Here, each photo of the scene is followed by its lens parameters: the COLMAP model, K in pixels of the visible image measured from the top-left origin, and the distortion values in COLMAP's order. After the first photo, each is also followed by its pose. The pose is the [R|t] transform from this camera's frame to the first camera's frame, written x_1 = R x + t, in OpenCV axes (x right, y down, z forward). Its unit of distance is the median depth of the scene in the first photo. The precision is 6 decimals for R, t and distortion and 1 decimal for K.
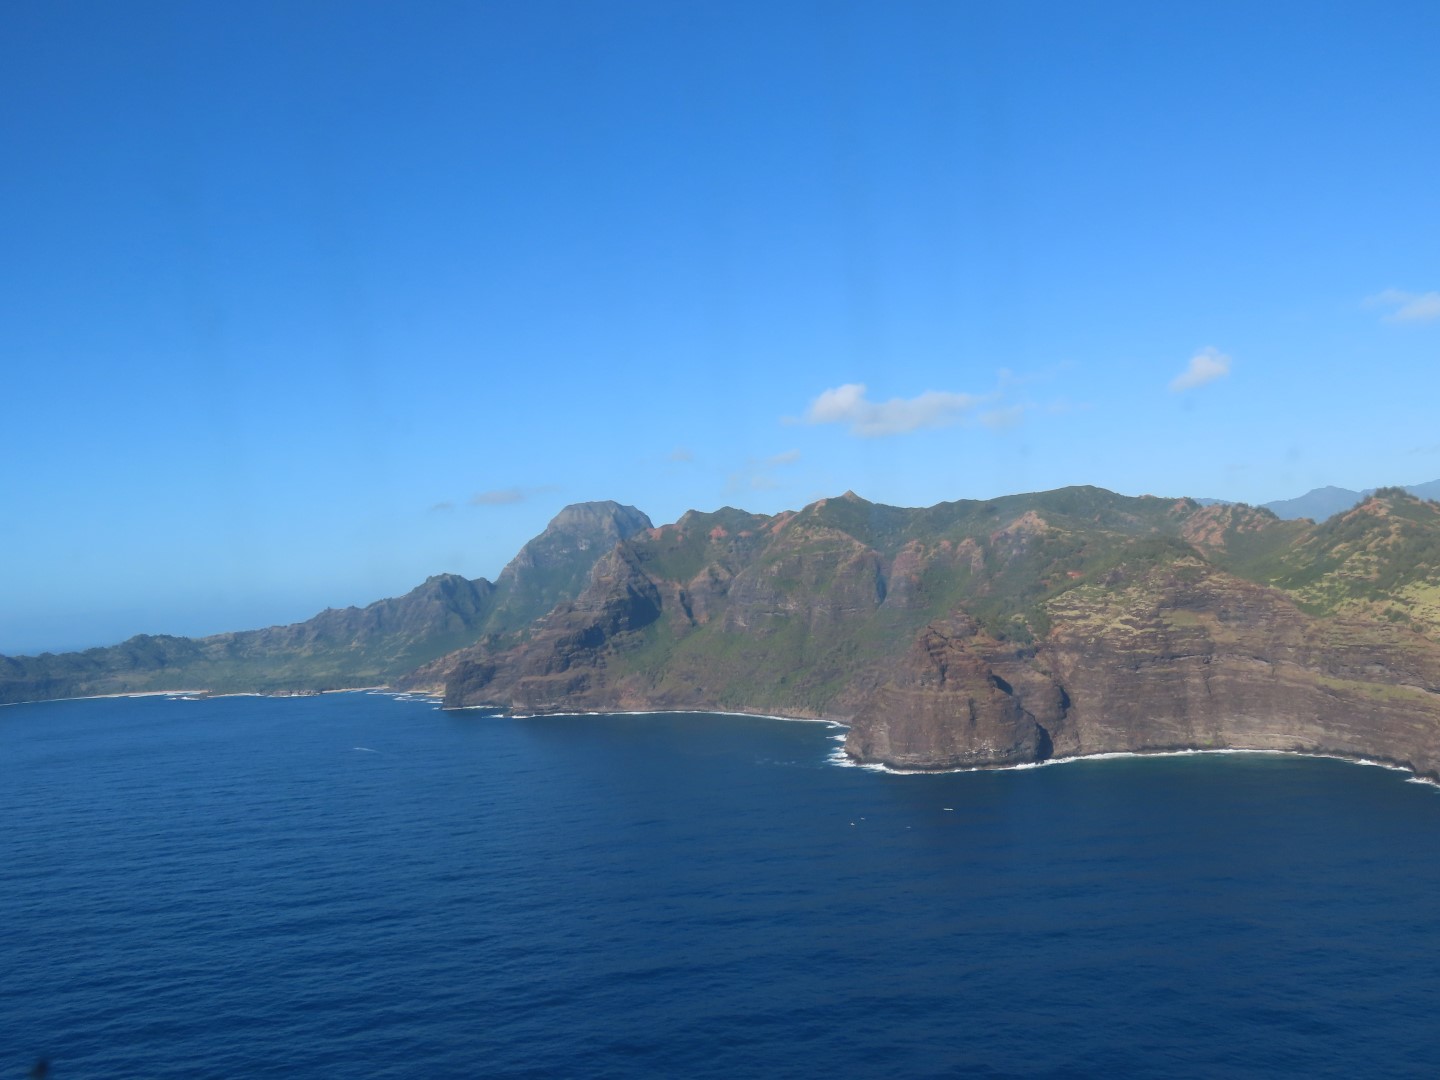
lens RADIAL K [[1449.0, 0, 720.0], [0, 1449.0, 540.0], [0, 0, 1]] dist [-0.034146, 0.007003]
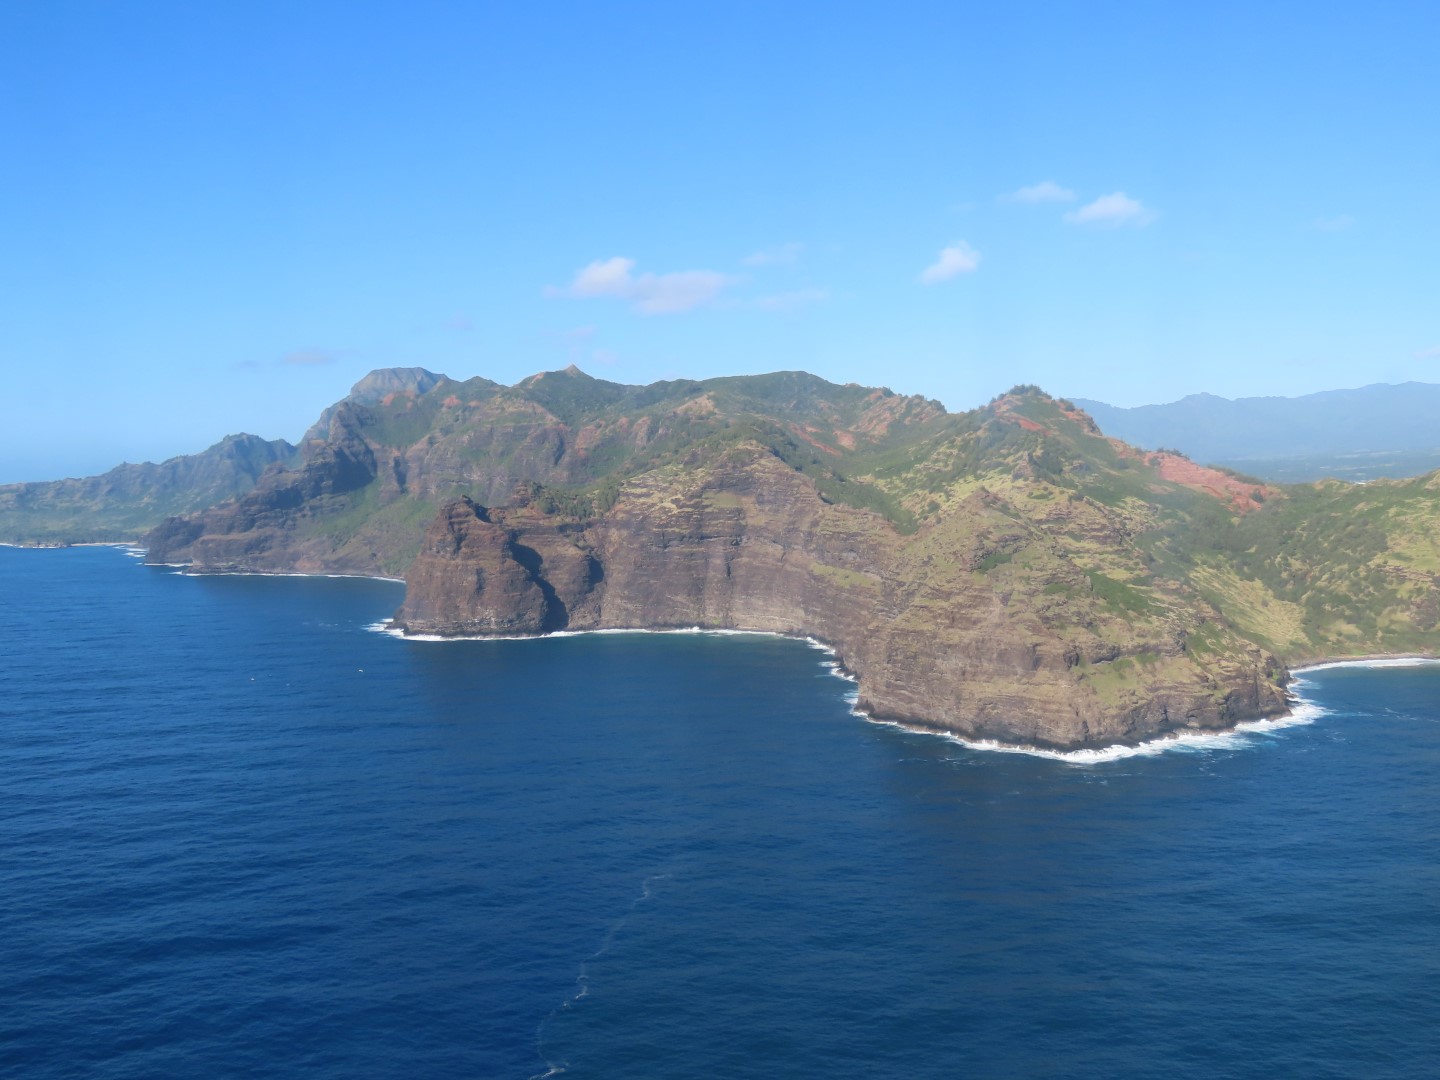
lens RADIAL K [[1449.0, 0, 720.0], [0, 1449.0, 540.0], [0, 0, 1]] dist [-0.034146, 0.007003]
pose [[0.997667, 0.045377, 0.051014, 0.172670], [-0.049414, 0.995499, 0.080872, 0.000283], [-0.047115, -0.083204, 0.995418, -0.005071]]
